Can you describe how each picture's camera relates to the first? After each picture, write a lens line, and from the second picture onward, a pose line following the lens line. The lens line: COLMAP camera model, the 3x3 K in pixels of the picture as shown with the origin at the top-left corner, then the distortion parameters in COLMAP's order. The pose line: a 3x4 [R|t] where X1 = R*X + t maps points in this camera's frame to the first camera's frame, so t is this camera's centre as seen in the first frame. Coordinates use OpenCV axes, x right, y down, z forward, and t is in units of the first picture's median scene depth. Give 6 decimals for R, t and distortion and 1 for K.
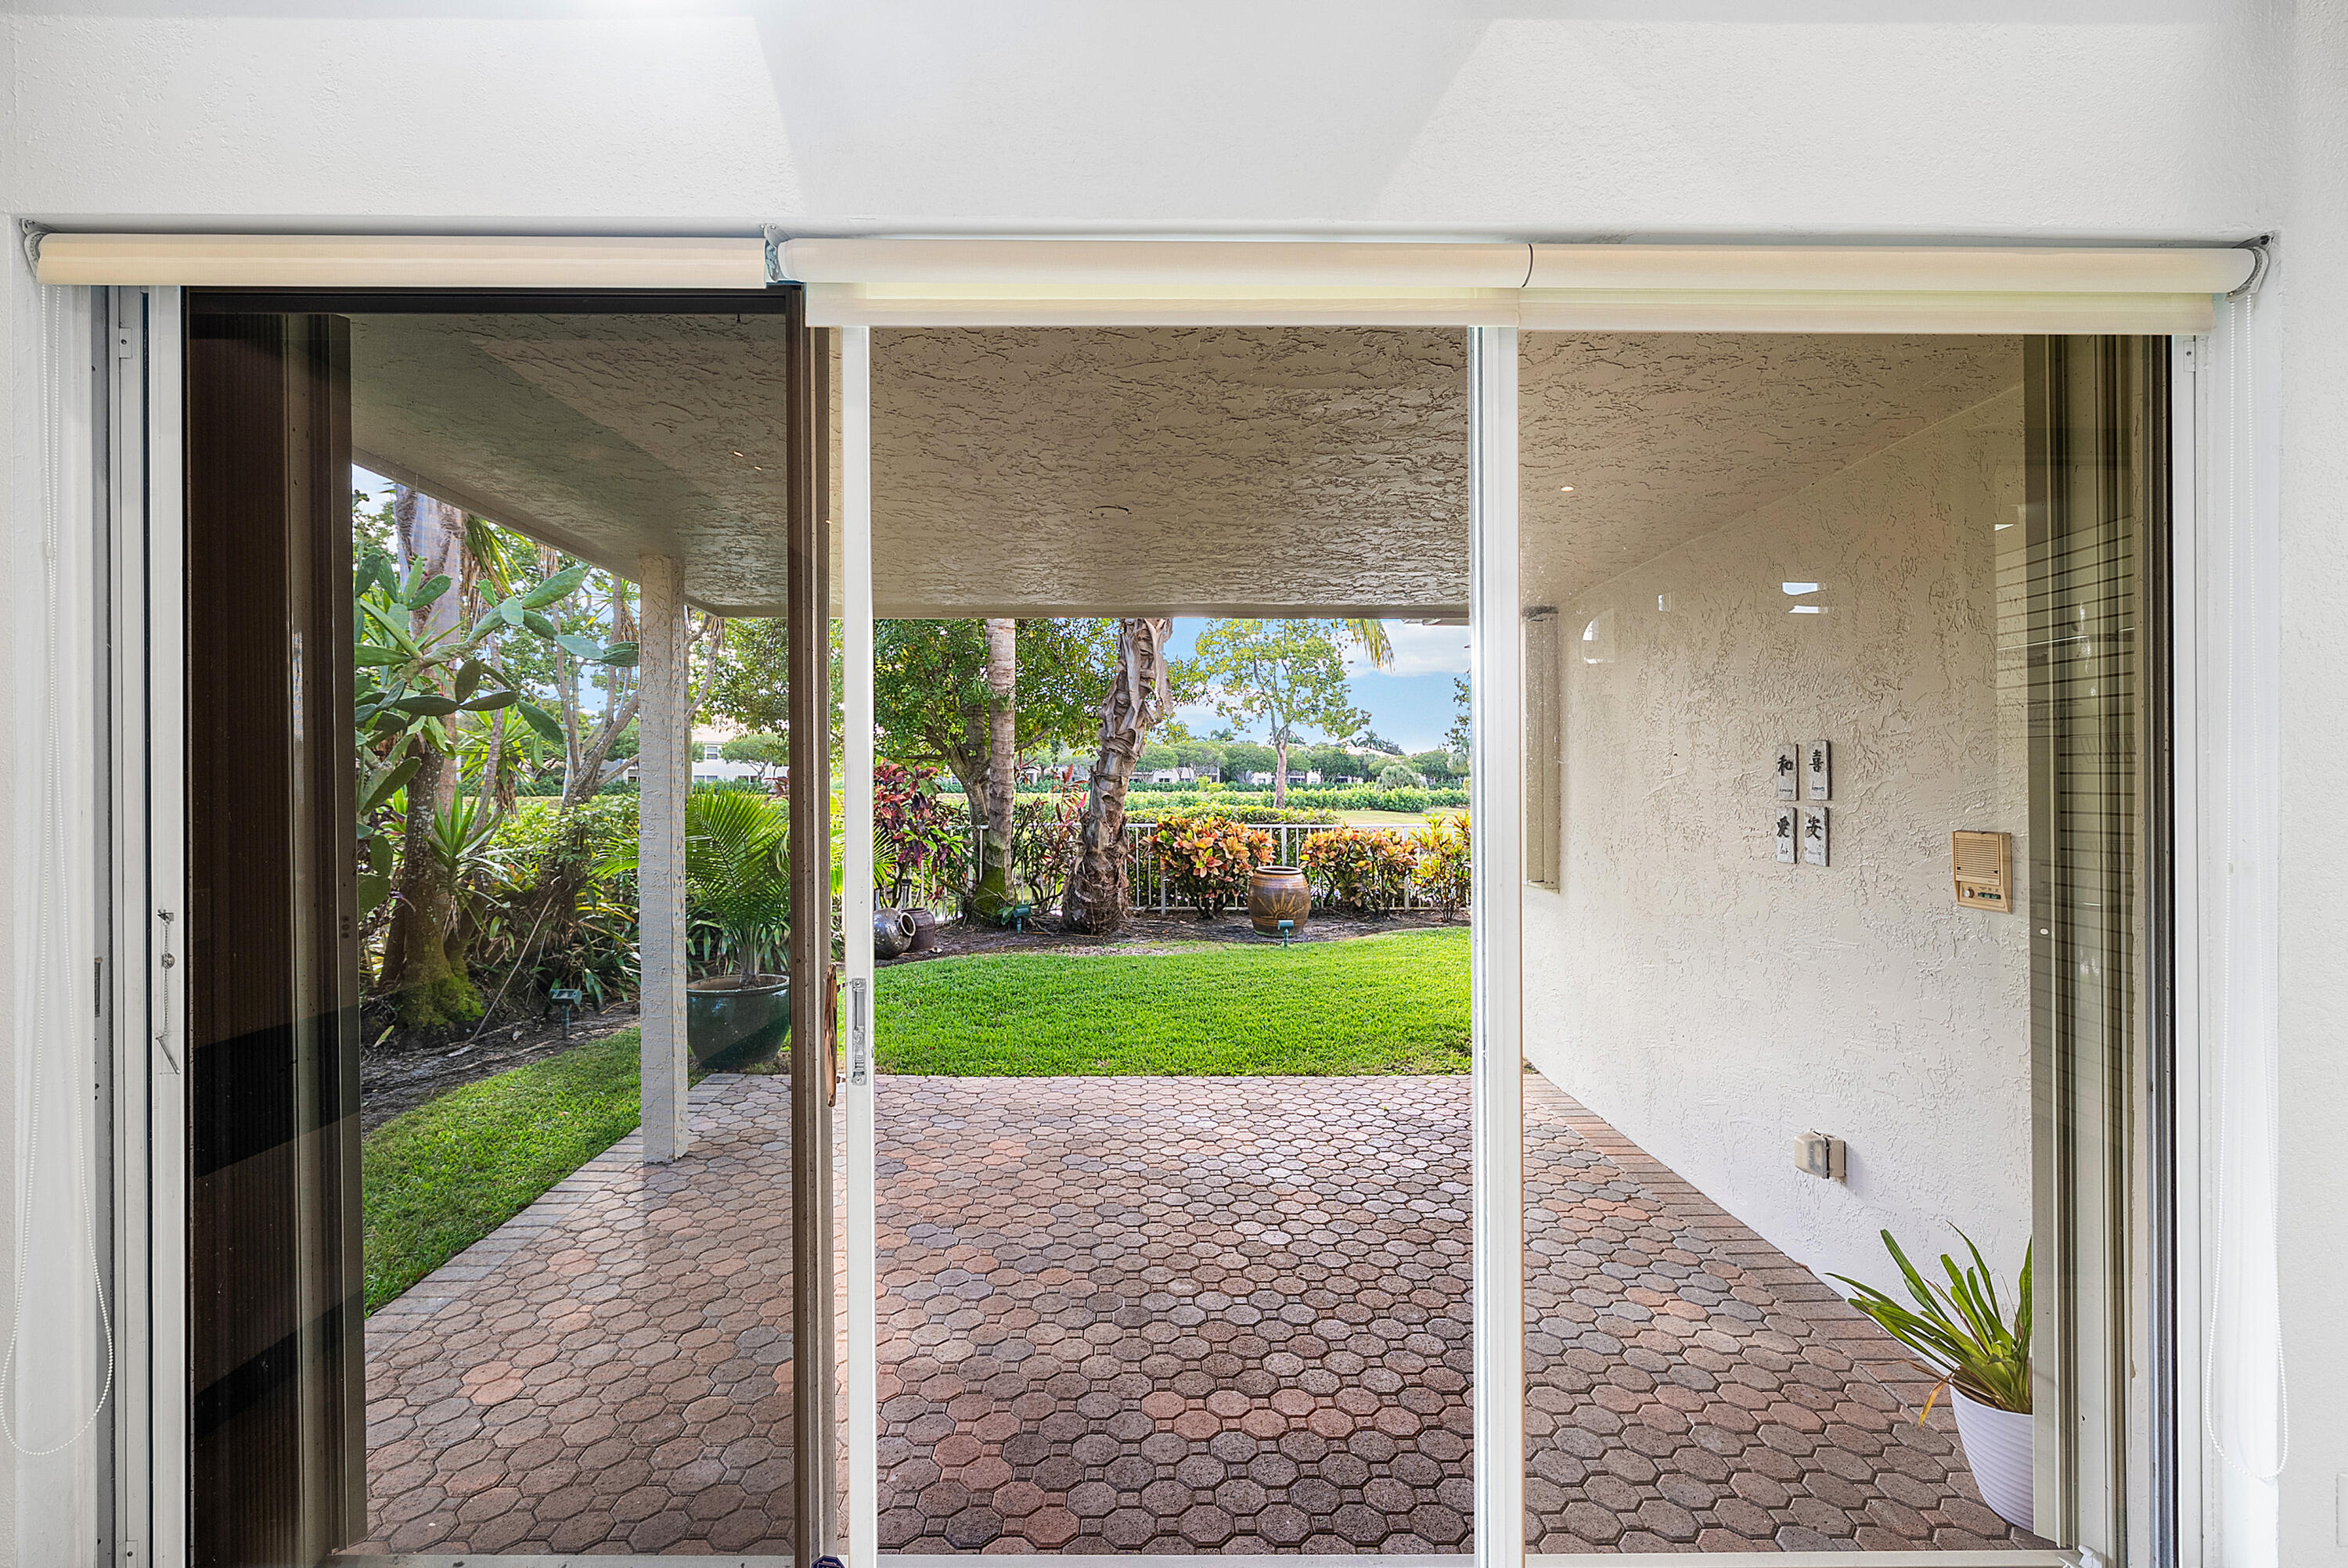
lens RADIAL K [[950.7, 0, 1141.2], [0, 950.7, 792.1], [0, 0, 1]] dist [0.000415, 0.000180]
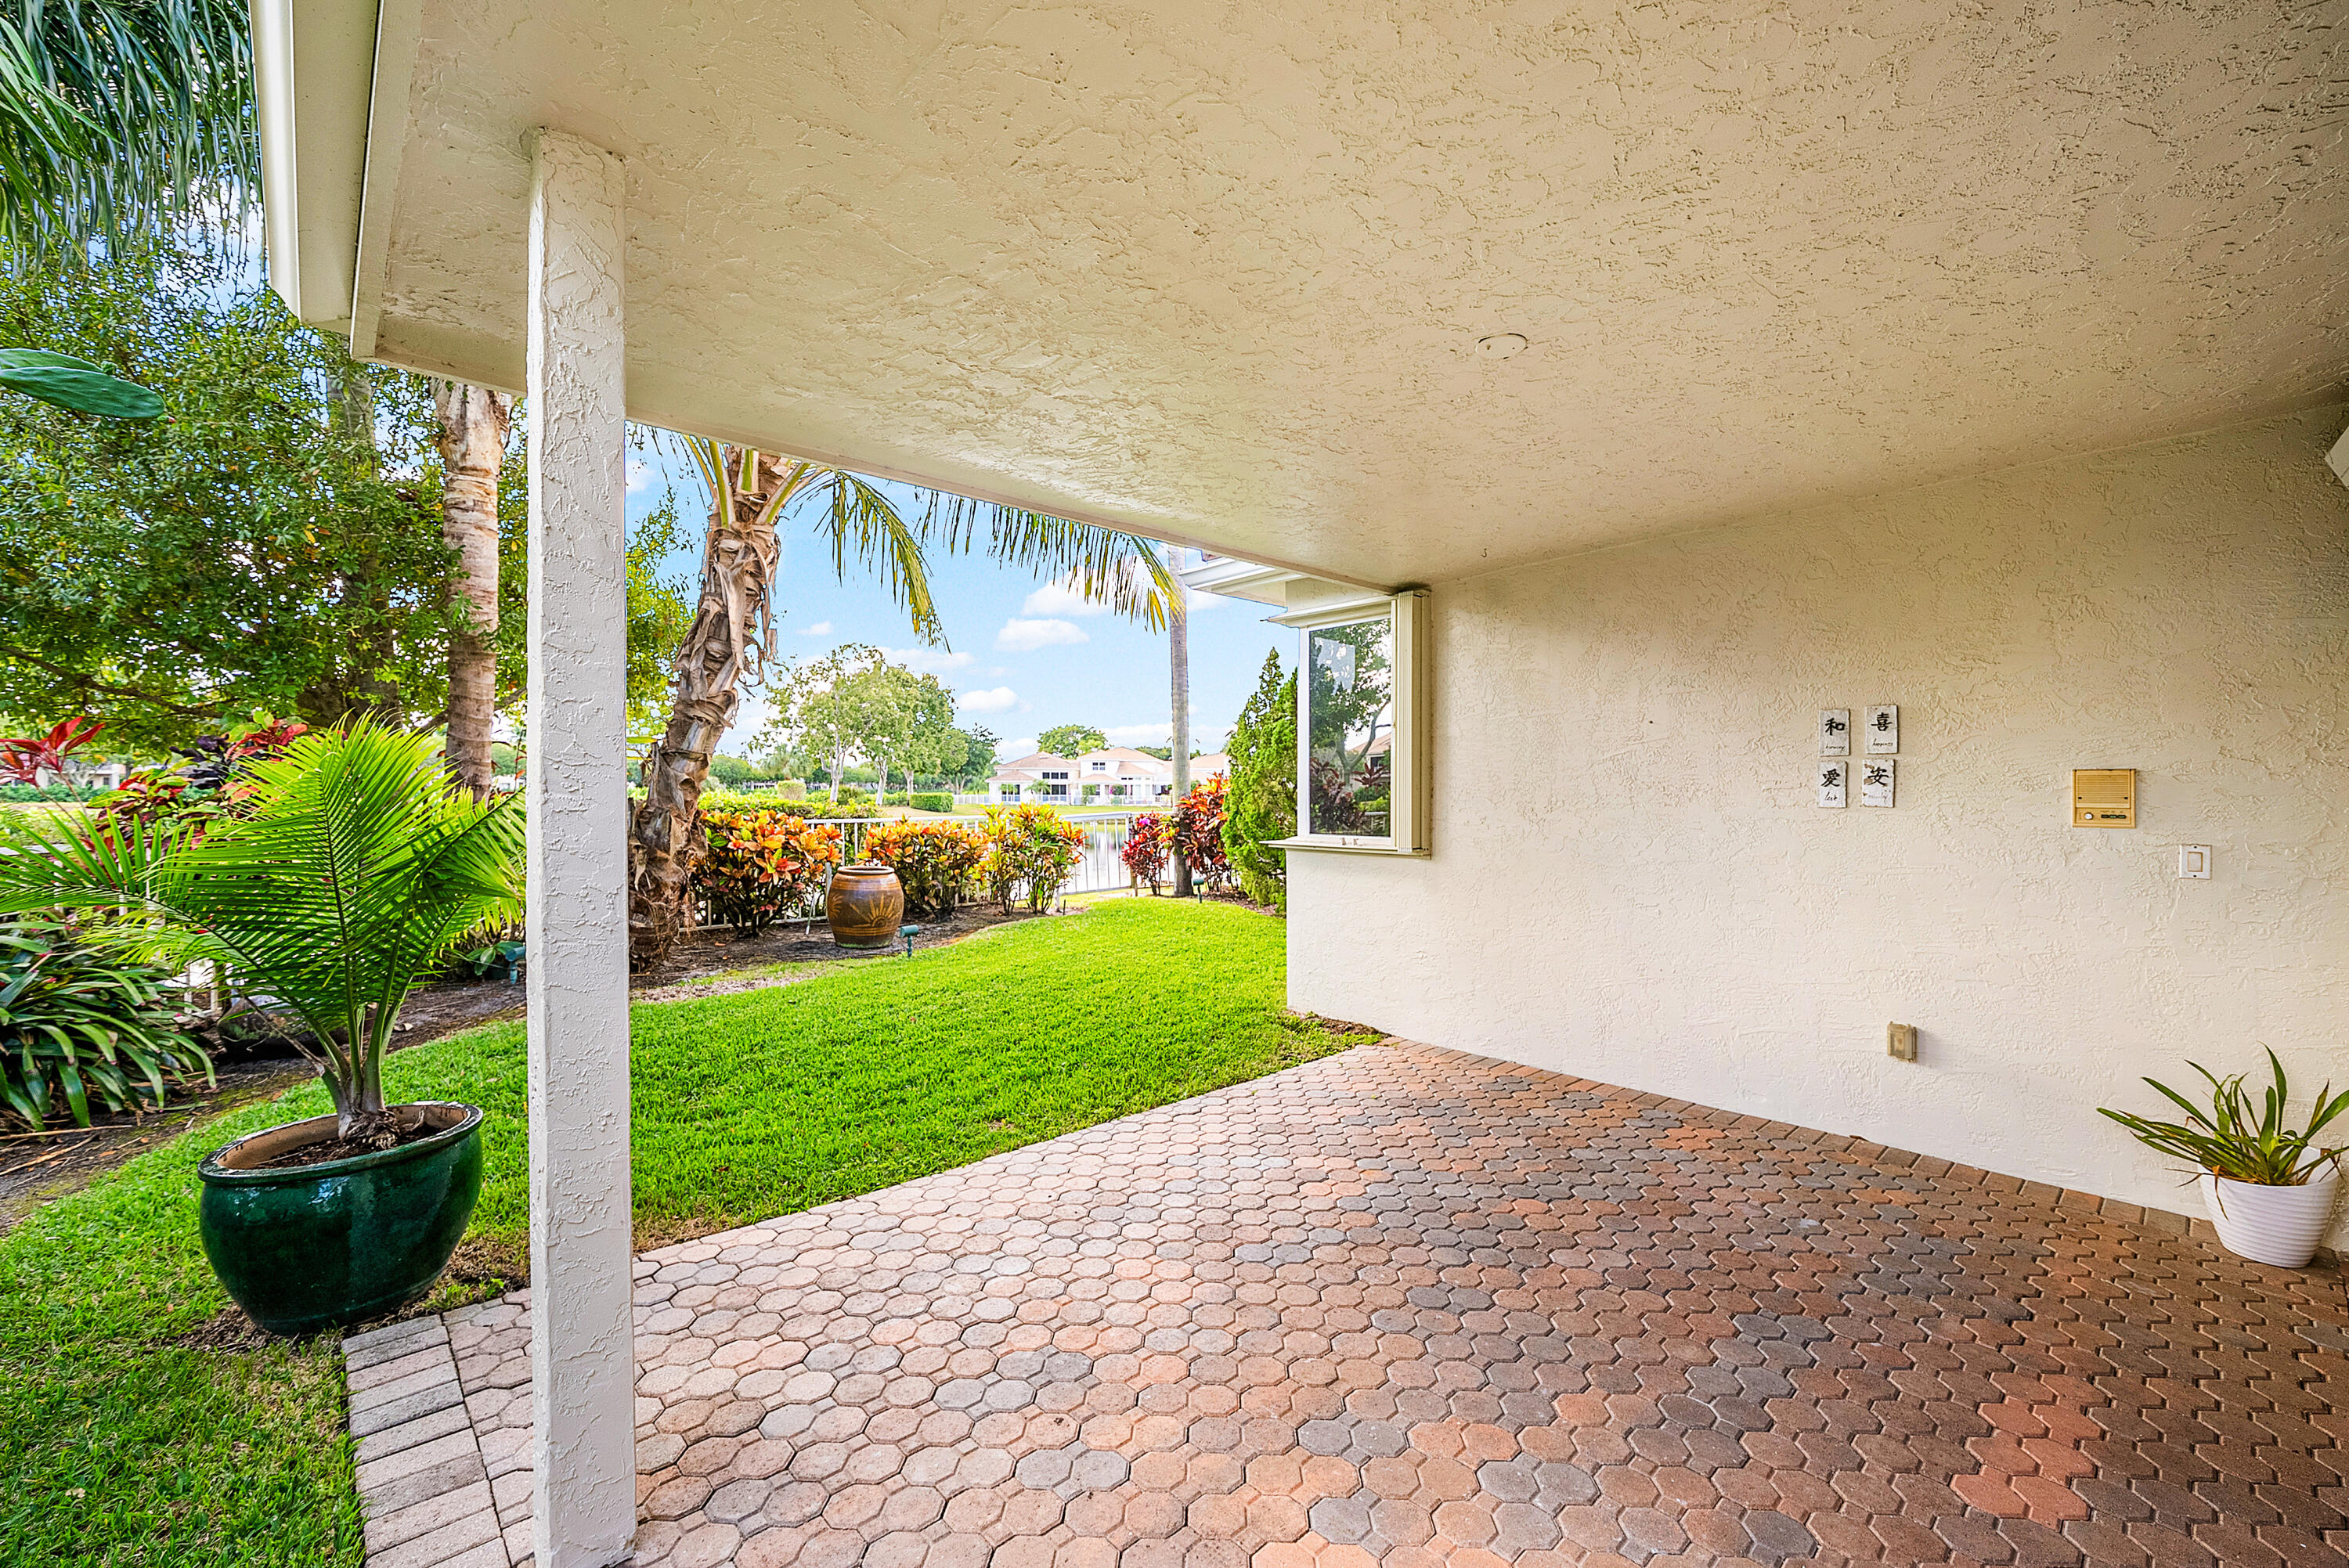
lens RADIAL K [[951.1, 0, 1105.3], [0, 951.1, 793.3], [0, 0, 1]] dist [0.000415, 0.000180]
pose [[0.759139, -0.004180, 0.650915, -0.266837], [0.006277, 0.999980, -0.000899, 0.017068], [-0.650898, 0.004768, 0.759150, 0.226609]]
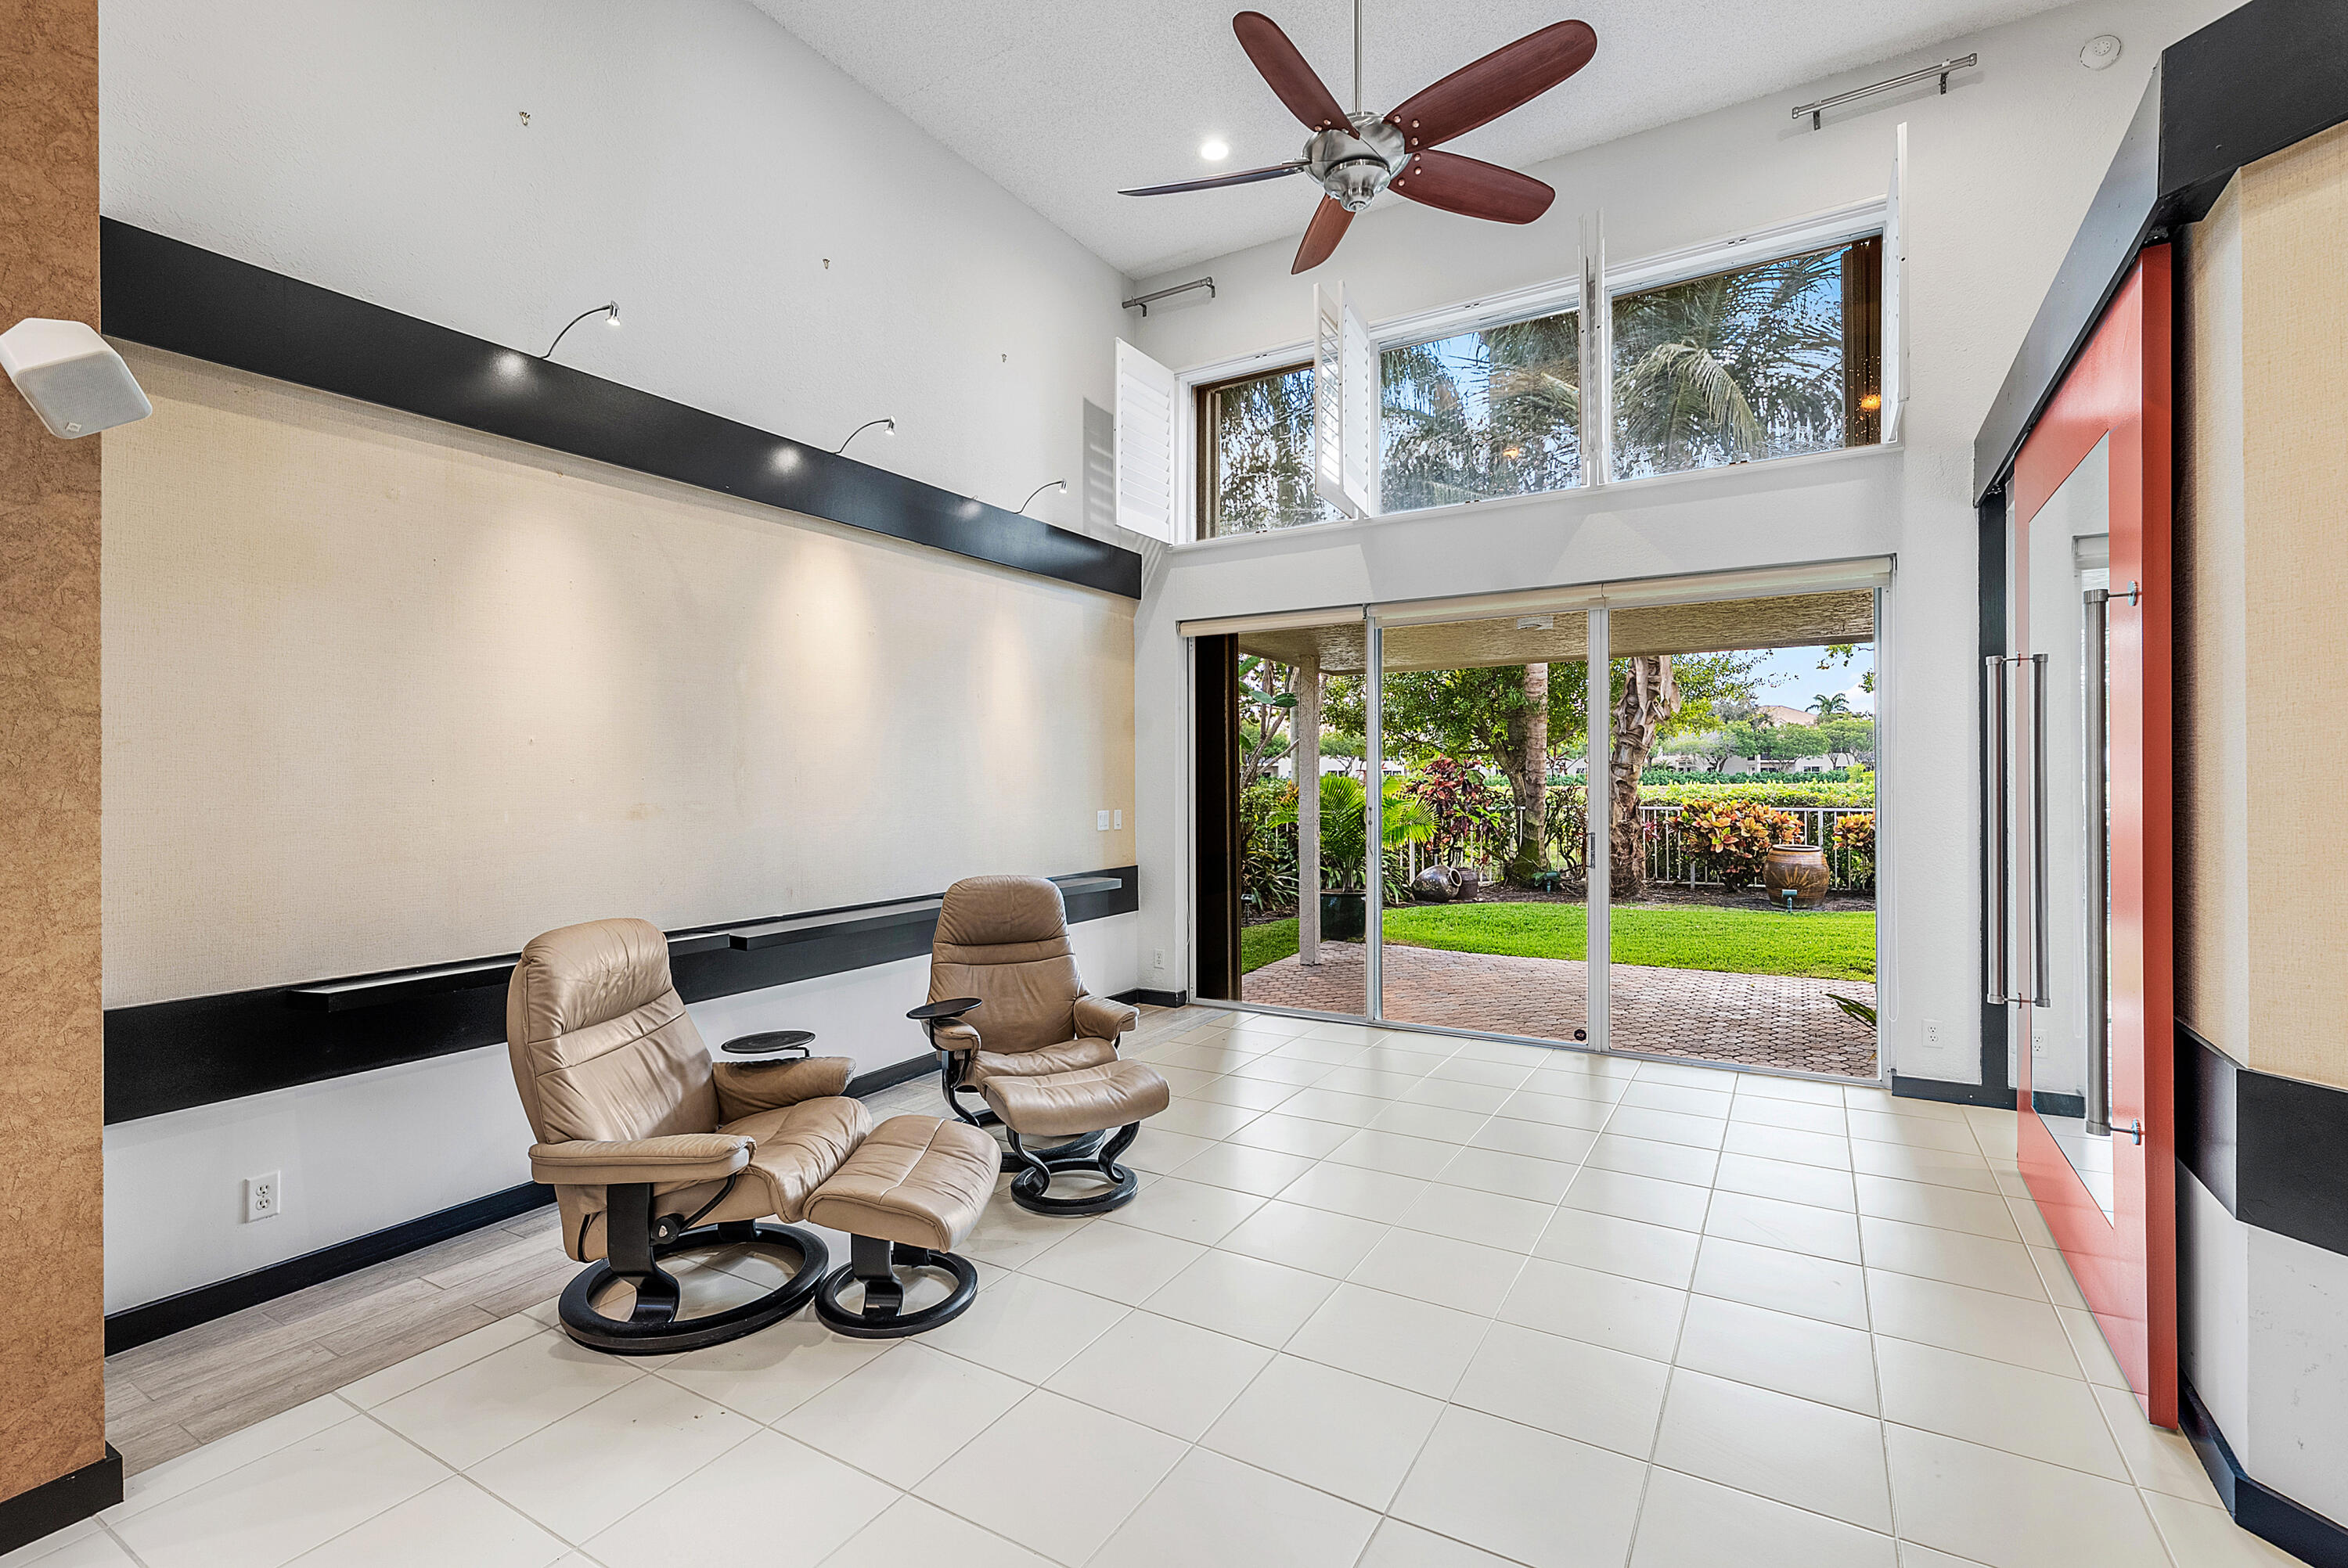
lens RADIAL K [[1045.5, 0, 1156.8], [0, 1045.5, 754.9], [0, 0, 1]] dist [-0.003256, 0.000653]
pose [[0.849457, -0.020622, -0.527254, 0.167228], [0.003890, 0.999454, -0.032824, 0.012304], [0.527643, 0.025831, 0.849073, -0.454148]]
